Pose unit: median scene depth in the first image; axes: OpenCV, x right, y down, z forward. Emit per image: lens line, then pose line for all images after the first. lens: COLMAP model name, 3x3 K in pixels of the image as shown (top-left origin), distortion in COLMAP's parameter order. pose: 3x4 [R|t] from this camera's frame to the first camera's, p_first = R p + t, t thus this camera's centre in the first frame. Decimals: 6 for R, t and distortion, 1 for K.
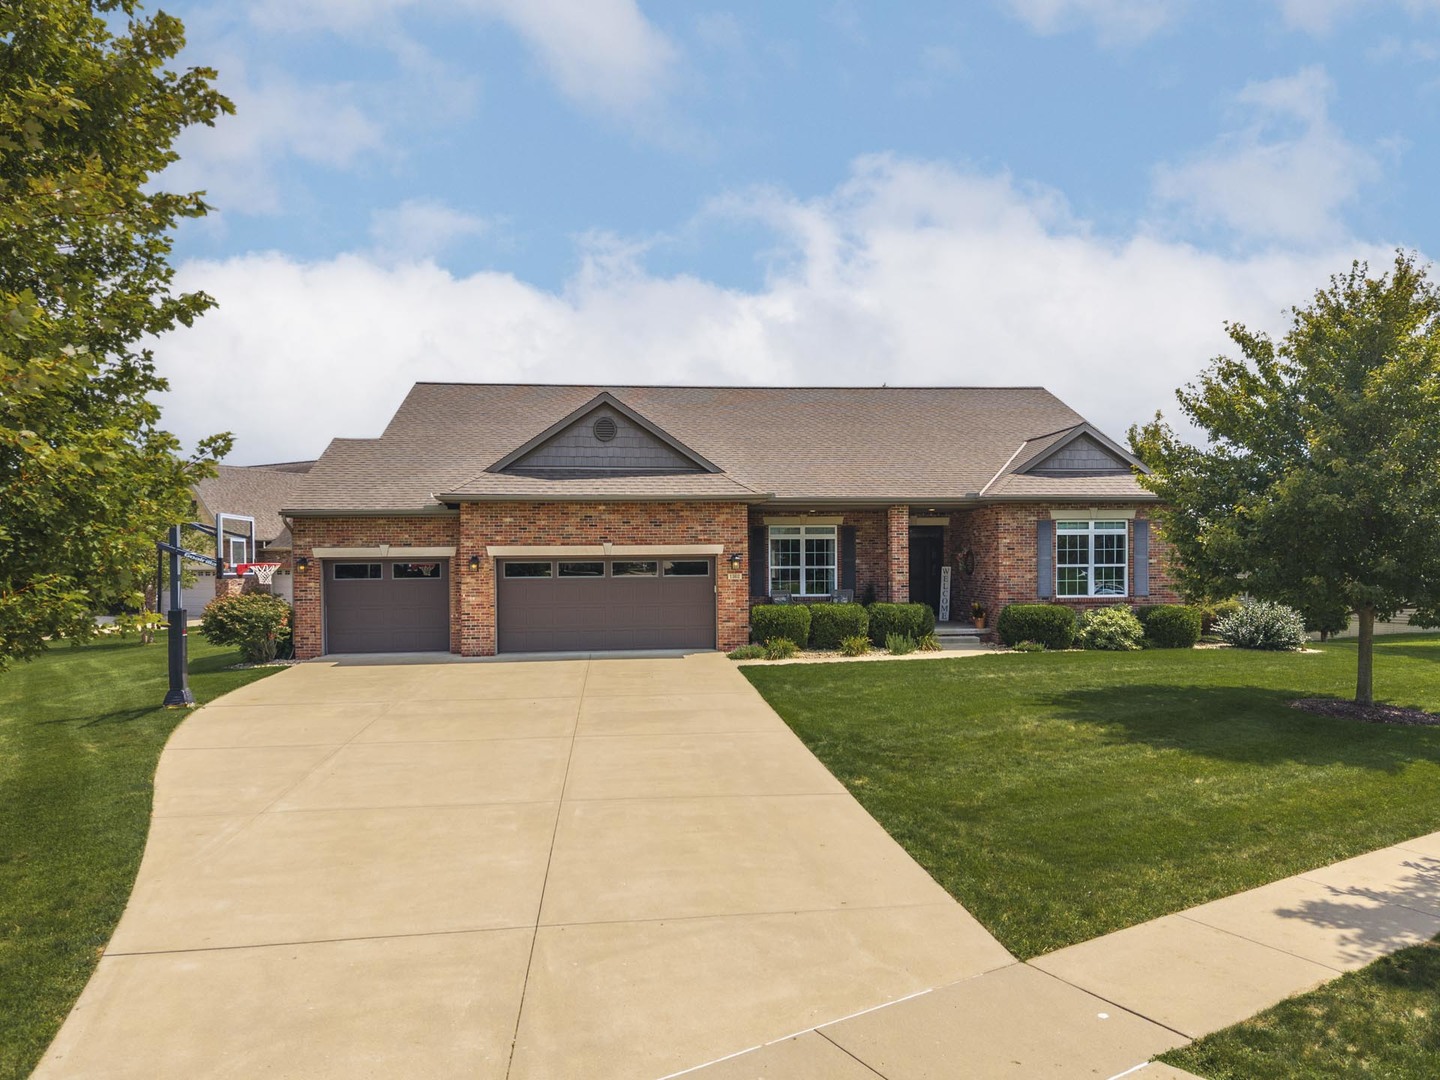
lens RADIAL K [[977.5, 0, 715.6], [0, 977.5, 582.2], [0, 0, 1]] dist [0.035294, -0.040095]
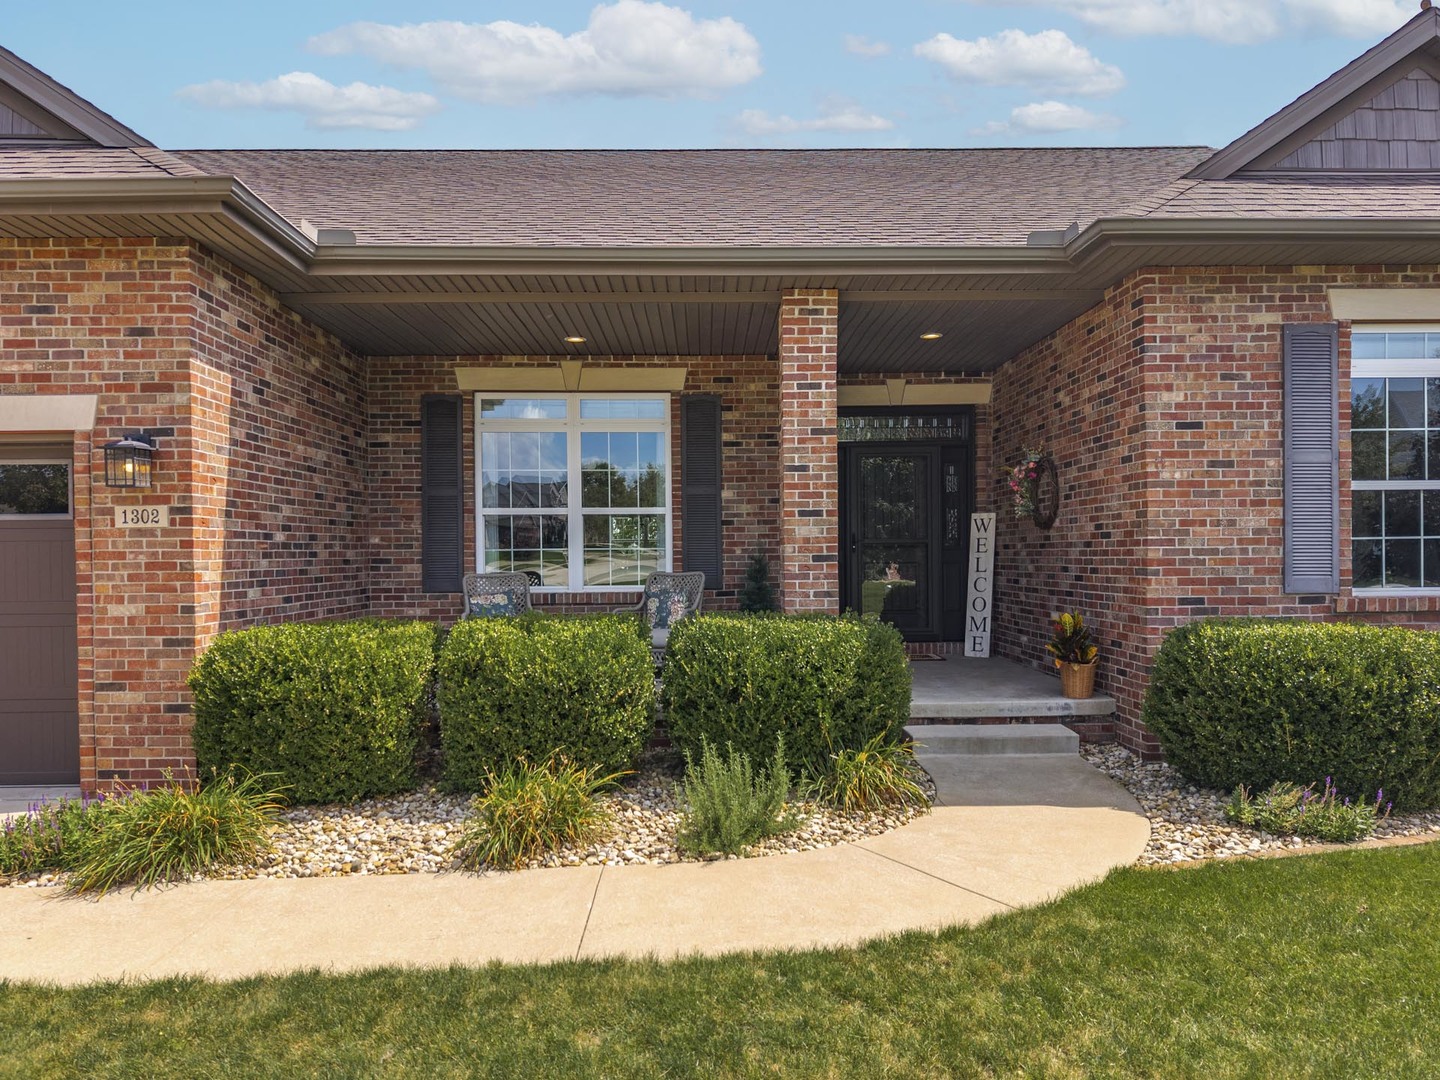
lens RADIAL K [[977.5, 0, 725.9], [0, 977.5, 557.6], [0, 0, 1]] dist [0.035294, -0.040095]
pose [[0.997636, -0.000402, -0.068716, 0.197815], [-0.001003, 0.999791, -0.020416, 0.011213], [0.068710, 0.020436, 0.997427, 0.750227]]
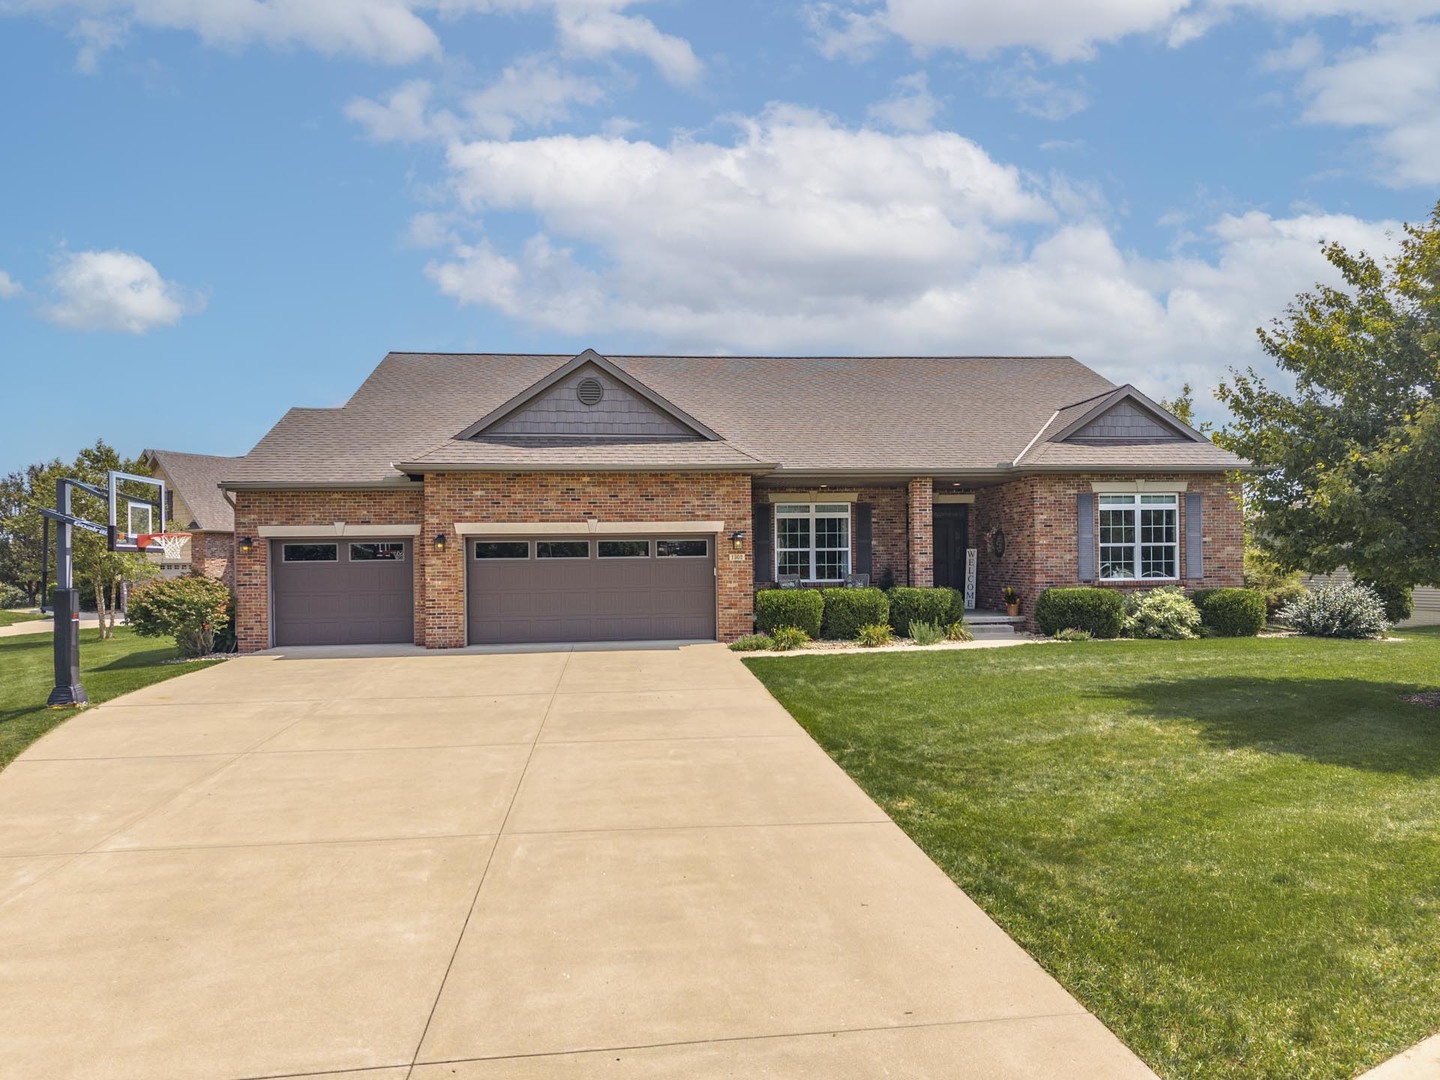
lens RADIAL K [[977.5, 0, 716.6], [0, 977.5, 550.2], [0, 0, 1]] dist [0.035294, -0.040095]
pose [[0.999993, -0.003242, -0.001652, 0.002892], [0.003188, 0.999498, -0.031526, 0.016041], [0.001754, 0.031521, 0.999502, 0.119946]]
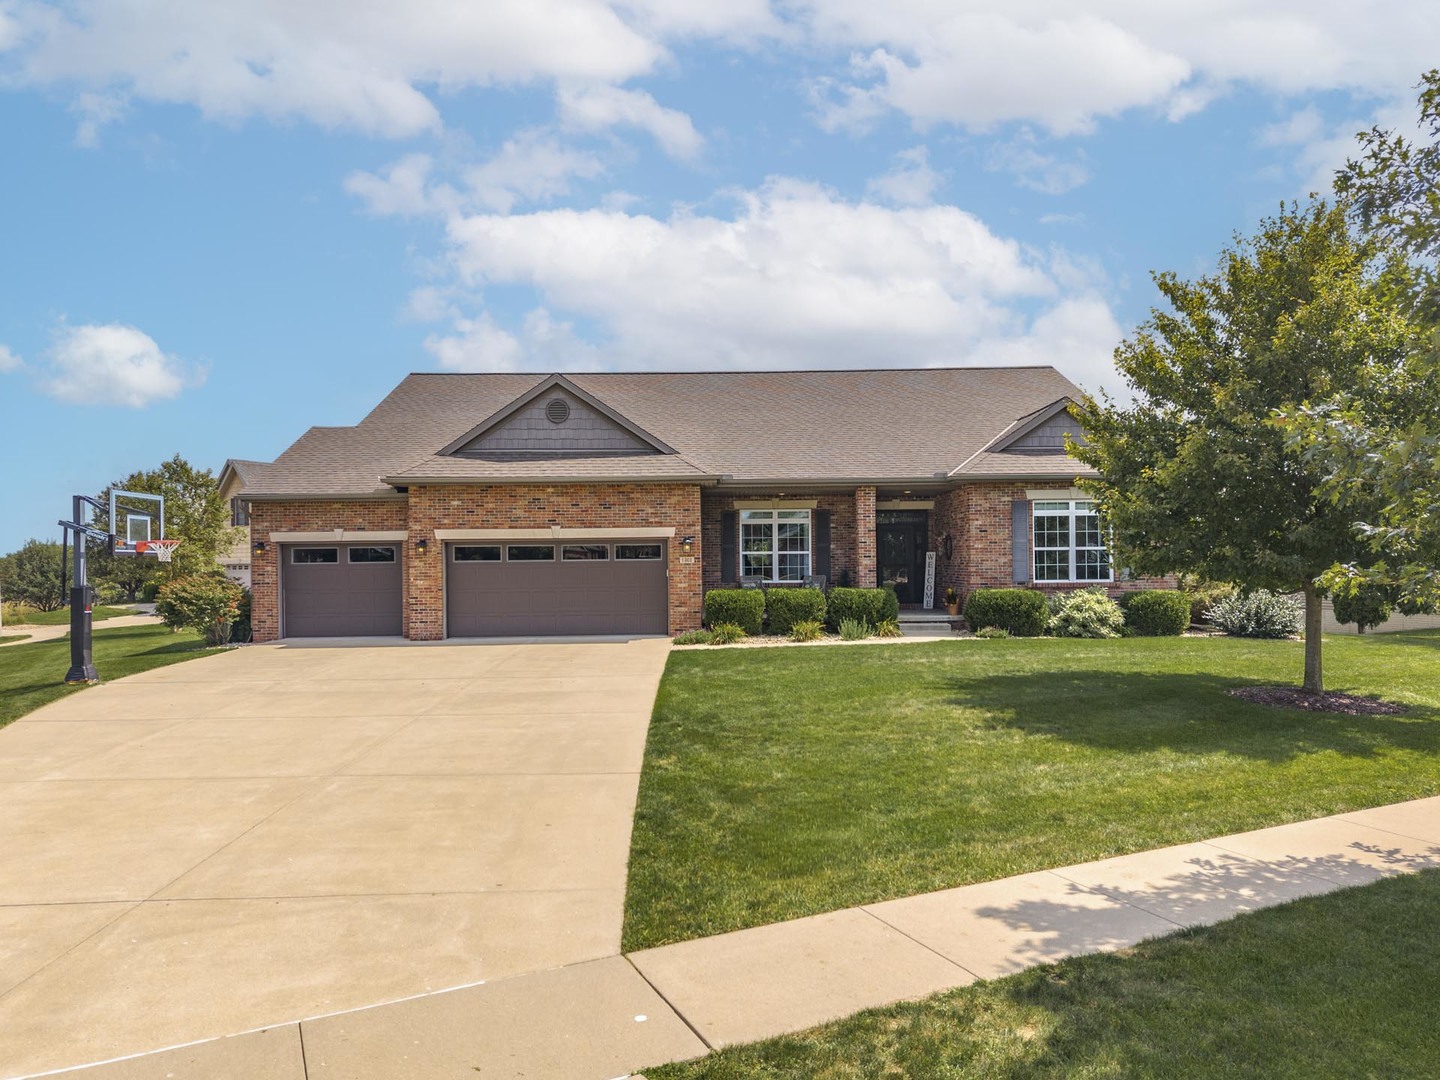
lens RADIAL K [[977.5, 0, 715.8], [0, 977.5, 545.2], [0, 0, 1]] dist [0.035294, -0.040095]
pose [[0.995743, -0.003321, -0.092117, 0.139154], [-0.000165, 0.999285, -0.037812, 0.016640], [0.092176, 0.037666, 0.995030, 0.037280]]
